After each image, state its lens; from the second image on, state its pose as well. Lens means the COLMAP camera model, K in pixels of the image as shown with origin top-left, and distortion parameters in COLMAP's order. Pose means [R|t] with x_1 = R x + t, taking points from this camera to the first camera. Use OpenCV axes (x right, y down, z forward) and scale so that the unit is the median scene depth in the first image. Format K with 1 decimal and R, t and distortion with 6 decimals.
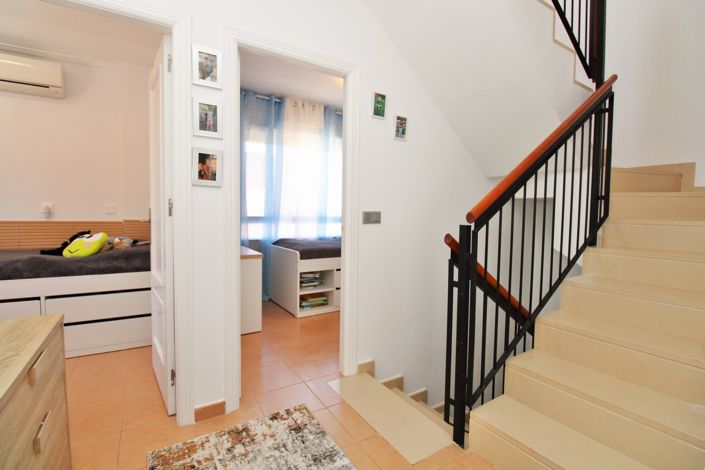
lens RADIAL K [[326.8, 0, 354.9], [0, 326.8, 231.9], [0, 0, 1]] dist [-0.019547, -0.004890]
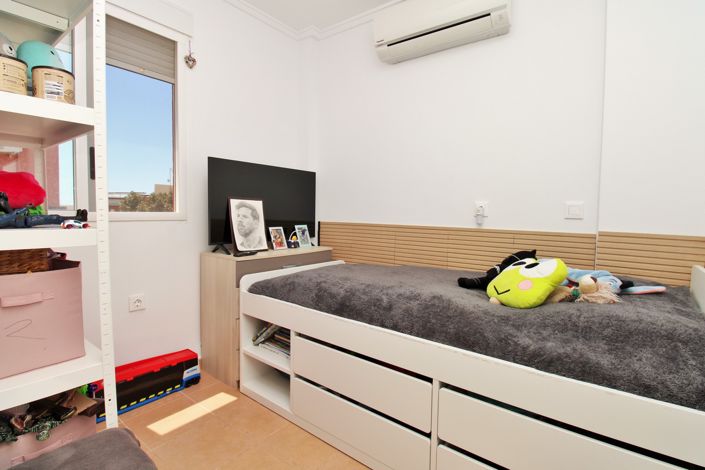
lens RADIAL K [[326.8, 0, 356.4], [0, 326.8, 231.7], [0, 0, 1]] dist [-0.019547, -0.004890]
pose [[0.343576, 0.046015, -0.937997, -0.445060], [-0.060655, 0.997801, 0.026732, -0.032746], [0.937164, 0.047709, 0.345611, 0.562828]]
